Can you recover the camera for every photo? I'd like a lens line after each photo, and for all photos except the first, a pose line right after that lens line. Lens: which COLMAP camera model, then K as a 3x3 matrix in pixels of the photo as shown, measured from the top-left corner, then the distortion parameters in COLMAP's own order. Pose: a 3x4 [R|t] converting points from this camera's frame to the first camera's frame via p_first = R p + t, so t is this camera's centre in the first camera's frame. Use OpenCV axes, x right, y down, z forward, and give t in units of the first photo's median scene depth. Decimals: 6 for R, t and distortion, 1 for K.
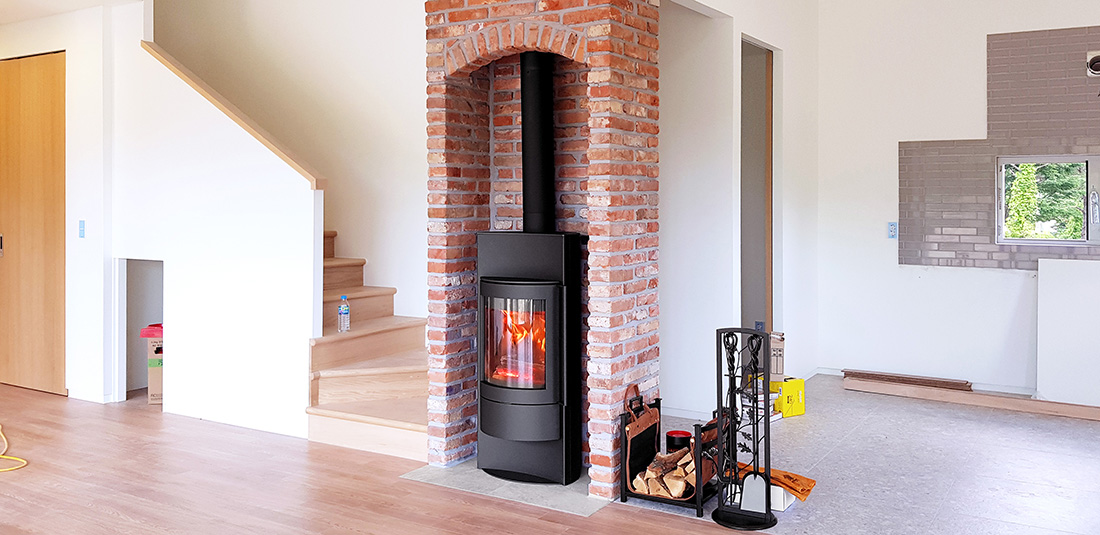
lens RADIAL K [[904.2, 0, 447.0], [0, 904.2, 194.1], [0, 0, 1]] dist [0.021879, -0.000268]
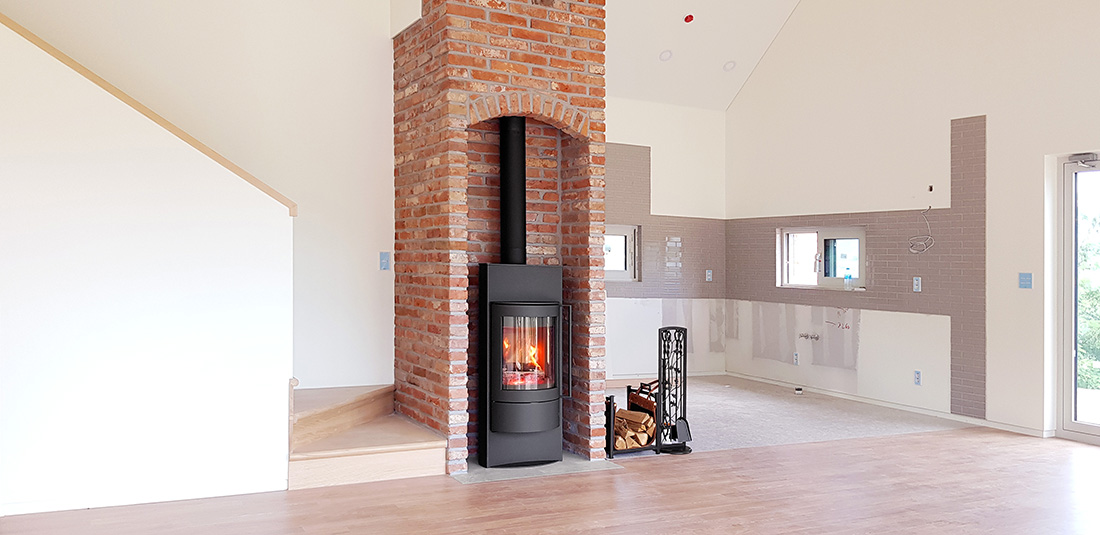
lens RADIAL K [[860.0, 0, 510.4], [0, 860.0, 266.3], [0, 0, 1]] dist [0.027919, 0.032951]
pose [[0.494818, 0.033322, 0.868357, -0.936889], [-0.016388, 0.999445, -0.029013, 0.079000], [-0.868842, 0.000126, 0.495090, 0.439859]]
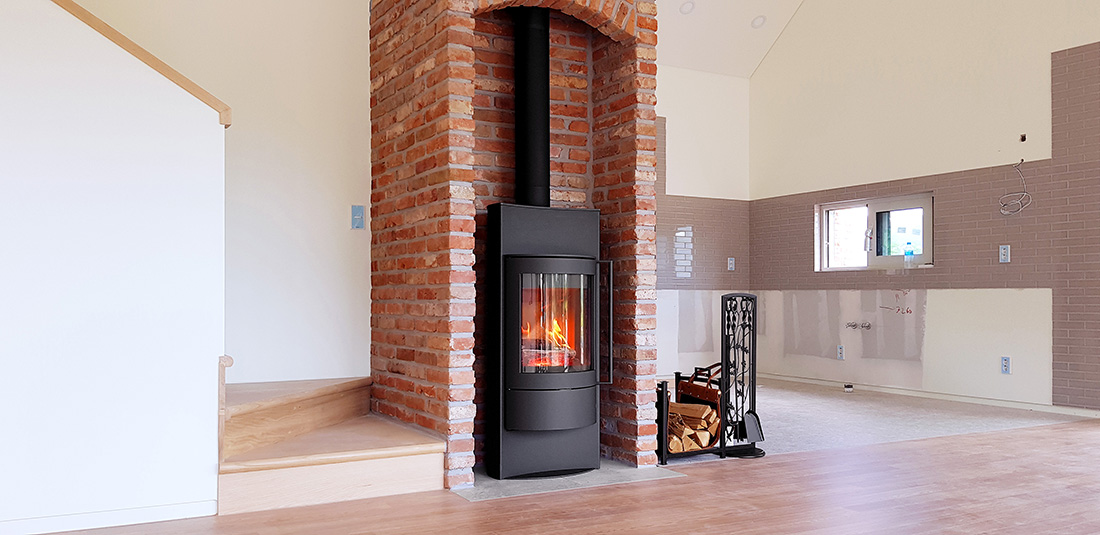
lens RADIAL K [[874.5, 0, 544.1], [0, 874.5, 280.0], [0, 0, 1]] dist [0.029691, -0.009808]
pose [[0.454523, 0.020685, 0.890495, -0.700707], [-0.015529, 0.999762, -0.015297, 0.130821], [-0.890599, -0.006876, 0.454737, 0.605055]]
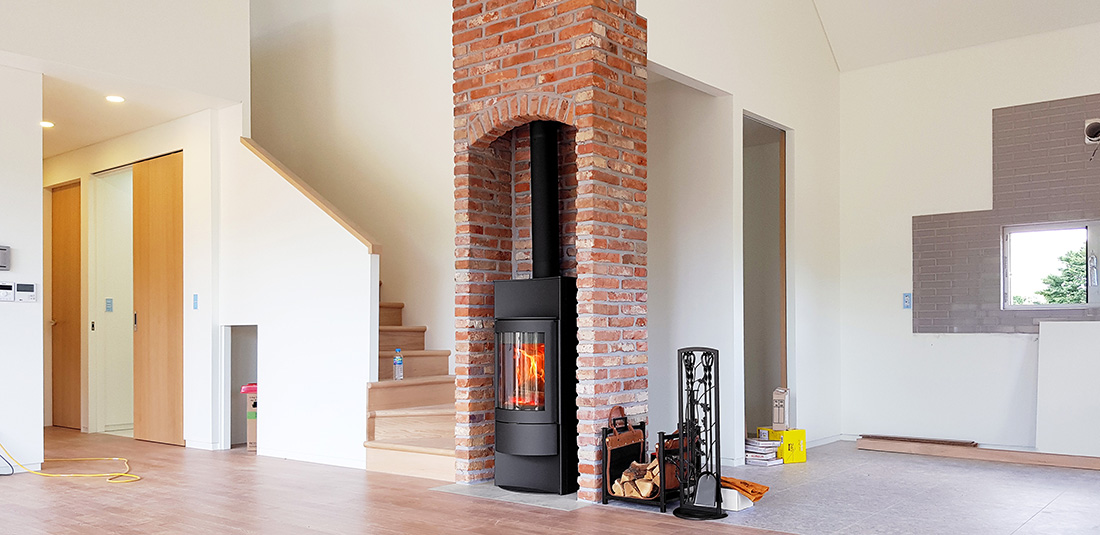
lens RADIAL K [[902.9, 0, 487.7], [0, 902.9, 308.0], [0, 0, 1]] dist [0.010622, -0.002813]
pose [[0.990068, -0.006350, -0.140445, 0.191083], [0.003512, 0.999785, -0.020450, 0.104063], [0.140544, 0.019754, 0.989877, -0.140450]]
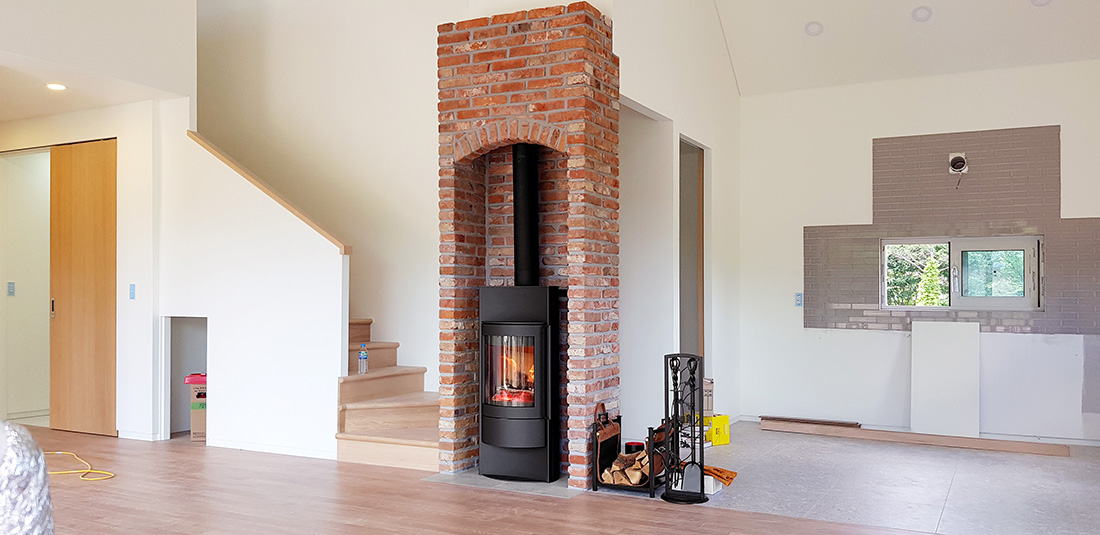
lens RADIAL K [[912.6, 0, 457.3], [0, 912.6, 263.1], [0, 0, 1]] dist [0.012899, 0.000697]
pose [[0.999095, 0.005343, 0.042188, -0.052307], [-0.004204, 0.999626, -0.027031, 0.046302], [-0.042317, 0.026829, 0.998744, -0.272837]]
